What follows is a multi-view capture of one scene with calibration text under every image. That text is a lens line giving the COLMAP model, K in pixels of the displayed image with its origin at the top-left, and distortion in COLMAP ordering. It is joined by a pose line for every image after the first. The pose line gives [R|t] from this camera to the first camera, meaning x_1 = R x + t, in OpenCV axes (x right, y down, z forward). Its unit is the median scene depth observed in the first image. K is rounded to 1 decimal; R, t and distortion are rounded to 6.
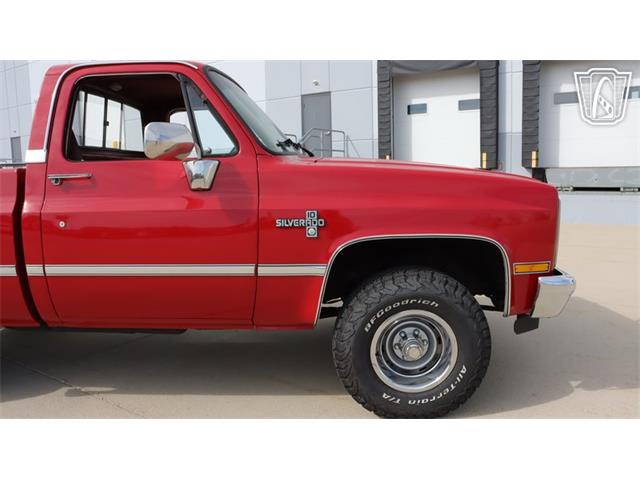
lens RADIAL K [[535.8, 0, 320.0], [0, 535.8, 240.0], [0, 0, 1]] dist [-0.157949, 0.135907]
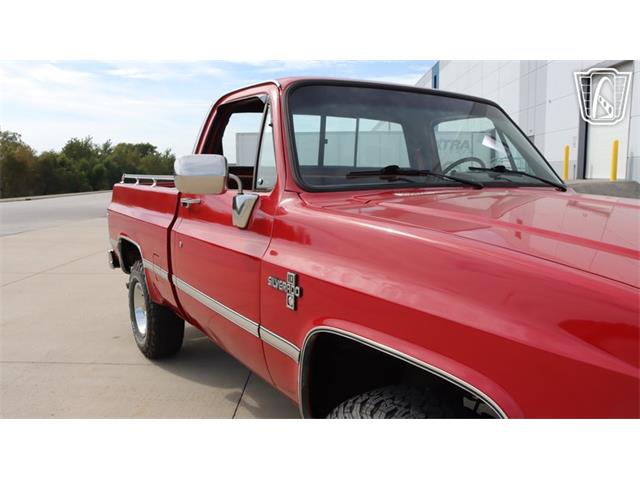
lens RADIAL K [[535.8, 0, 320.0], [0, 535.8, 240.0], [0, 0, 1]] dist [-0.157949, 0.135907]
pose [[0.556815, 0.125121, -0.821159, 0.579067], [-0.118305, 0.990457, 0.070697, -0.150342], [0.822169, 0.057782, 0.566304, 0.597613]]
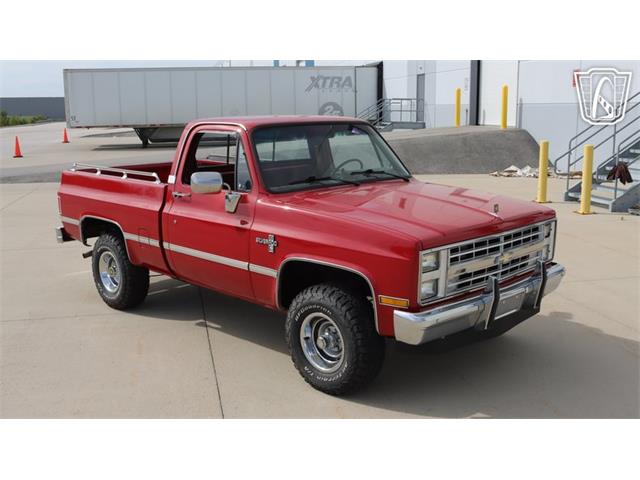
lens RADIAL K [[709.8, 0, 320.0], [0, 709.8, 240.0], [0, 0, 1]] dist [-0.134144, 0.200305]
pose [[0.729913, 0.145155, -0.667950, 1.402463], [-0.096484, 0.989287, 0.109551, -0.268252], [0.676697, -0.015516, 0.736098, -0.391678]]
